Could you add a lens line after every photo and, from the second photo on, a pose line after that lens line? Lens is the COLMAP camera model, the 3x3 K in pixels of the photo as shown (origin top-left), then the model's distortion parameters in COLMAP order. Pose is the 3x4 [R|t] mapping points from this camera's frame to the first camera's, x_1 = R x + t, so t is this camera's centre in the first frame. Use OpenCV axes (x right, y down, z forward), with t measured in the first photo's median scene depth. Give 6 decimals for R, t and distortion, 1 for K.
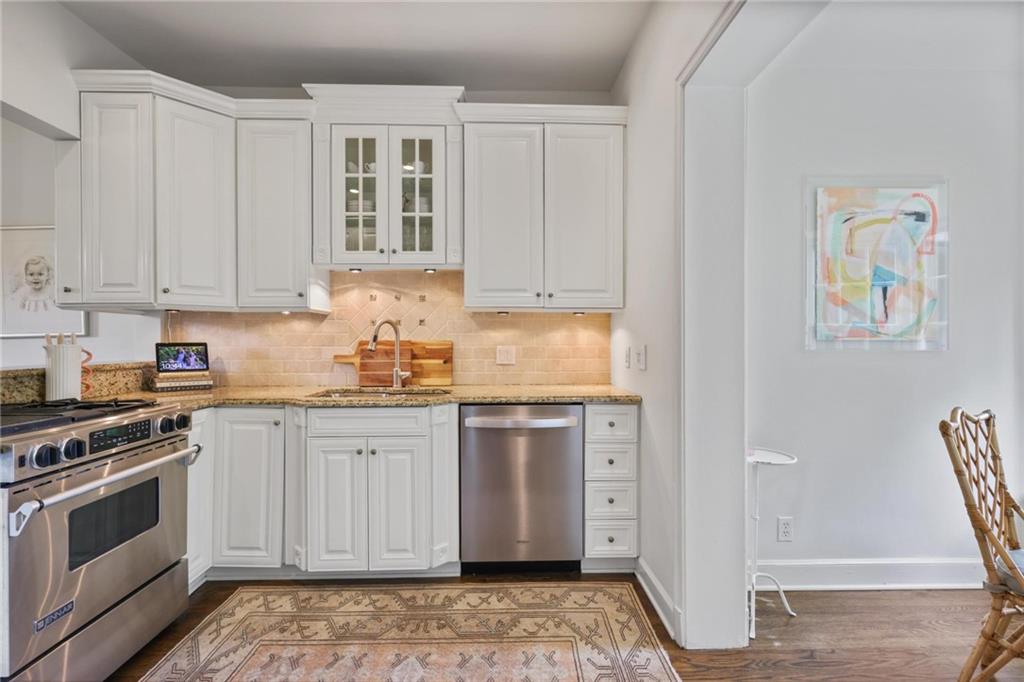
lens RADIAL K [[491.2, 0, 516.0], [0, 491.2, 341.9], [0, 0, 1]] dist [0.004215, -0.001431]
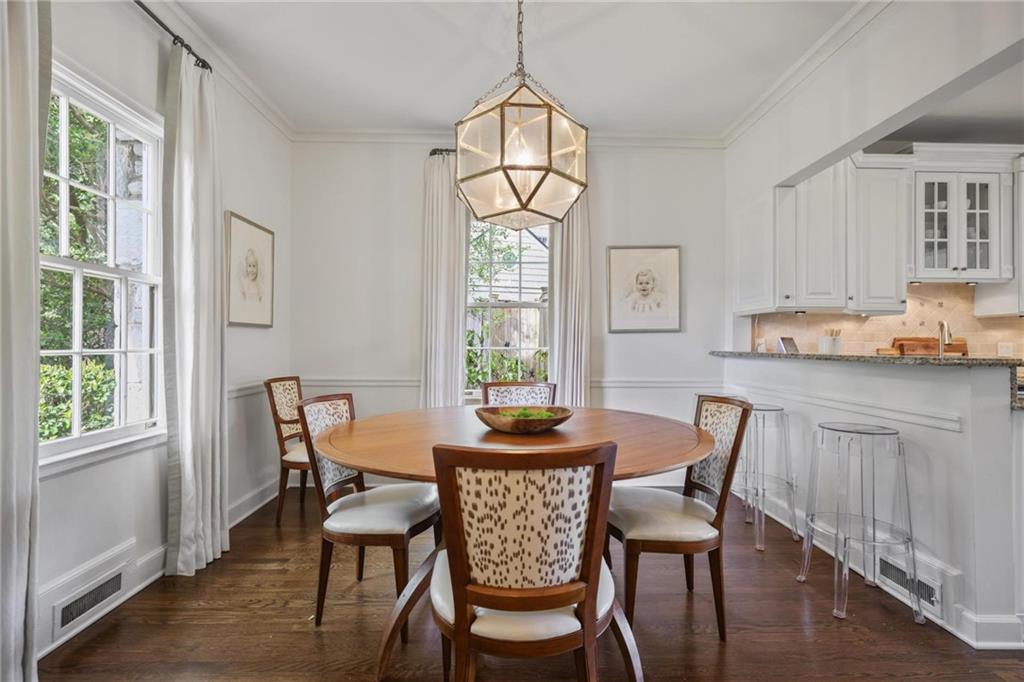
lens RADIAL K [[491.2, 0, 510.7], [0, 491.2, 338.1], [0, 0, 1]] dist [0.004215, -0.001431]
pose [[0.999935, 0.008024, 0.008040, -1.491412], [-0.007966, 0.999942, -0.007256, 0.018663], [-0.008098, 0.007191, 0.999941, -0.302828]]
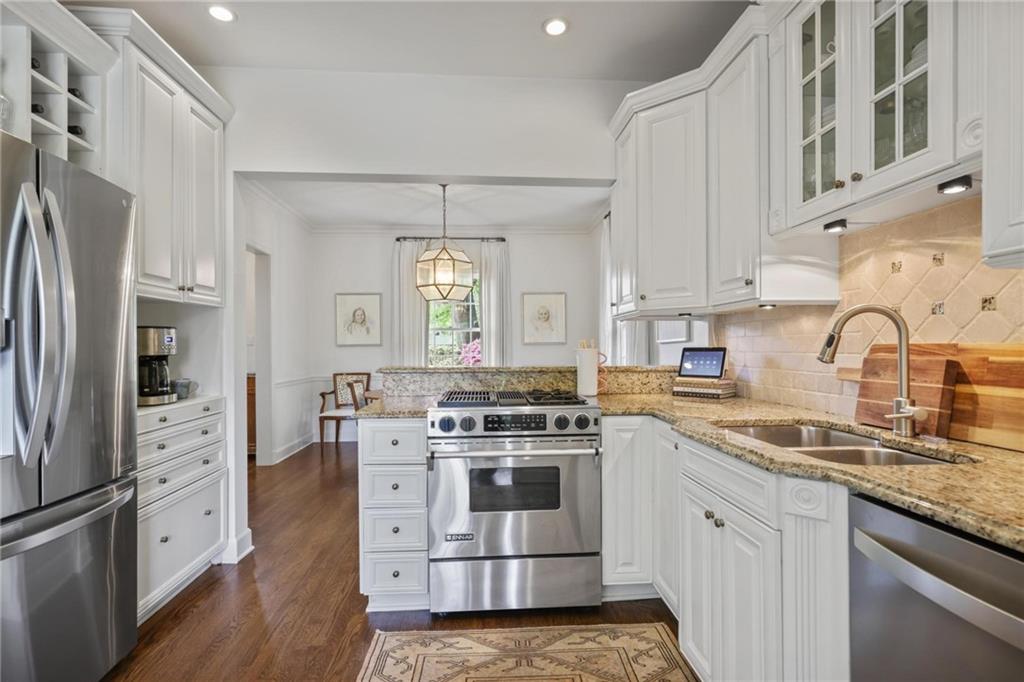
lens RADIAL K [[491.2, 0, 503.4], [0, 491.2, 348.2], [0, 0, 1]] dist [0.004215, -0.001431]
pose [[0.030972, 0.004424, -0.999510, 0.282279], [0.000824, 0.999990, 0.004451, -0.001308], [0.999520, -0.000961, 0.030968, 0.611591]]
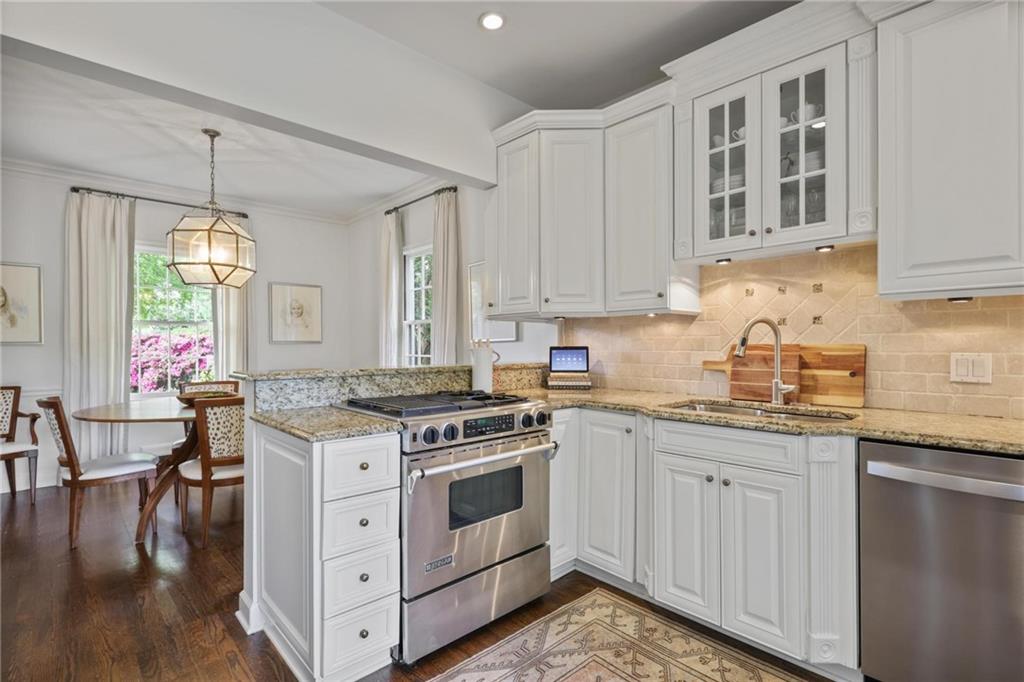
lens RADIAL K [[491.2, 0, 507.7], [0, 491.2, 343.8], [0, 0, 1]] dist [0.004215, -0.001431]
pose [[0.659302, -0.001097, -0.751877, 0.069940], [-0.001630, 0.999995, -0.002888, -0.000592], [0.751876, 0.003129, 0.659297, 0.171013]]
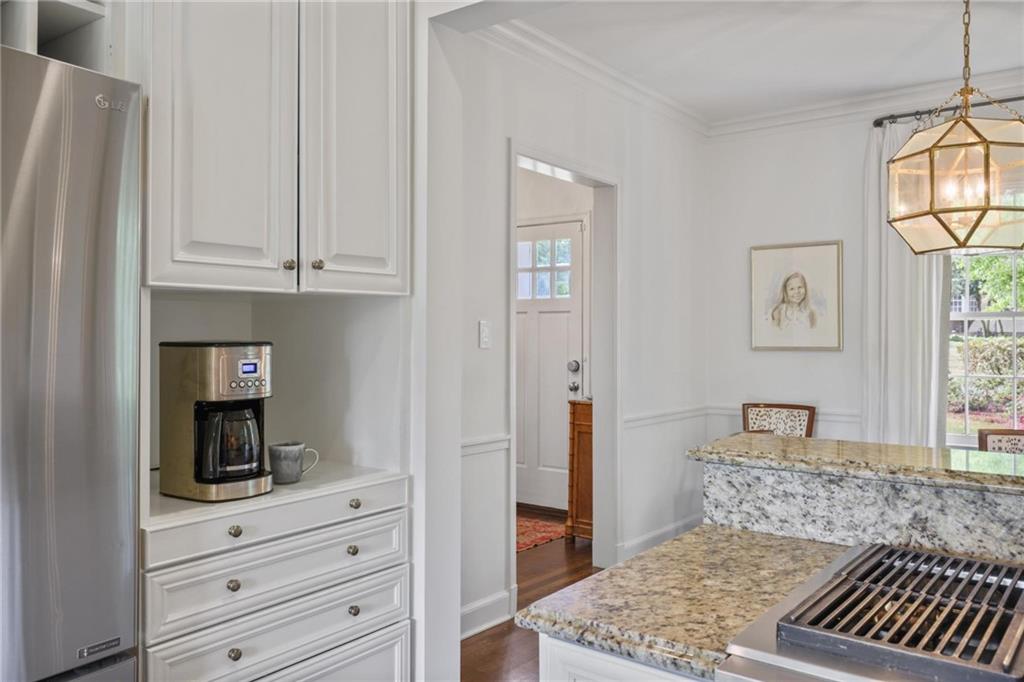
lens RADIAL K [[810.7, 0, 513.4], [0, 810.7, 325.2], [0, 0, 1]] dist [-0.003414, -0.004313]
pose [[-0.621648, -0.007368, -0.783262, -0.179991], [-0.004530, 0.999973, -0.005811, -0.047390], [0.783284, -0.000064, -0.621664, 0.669080]]
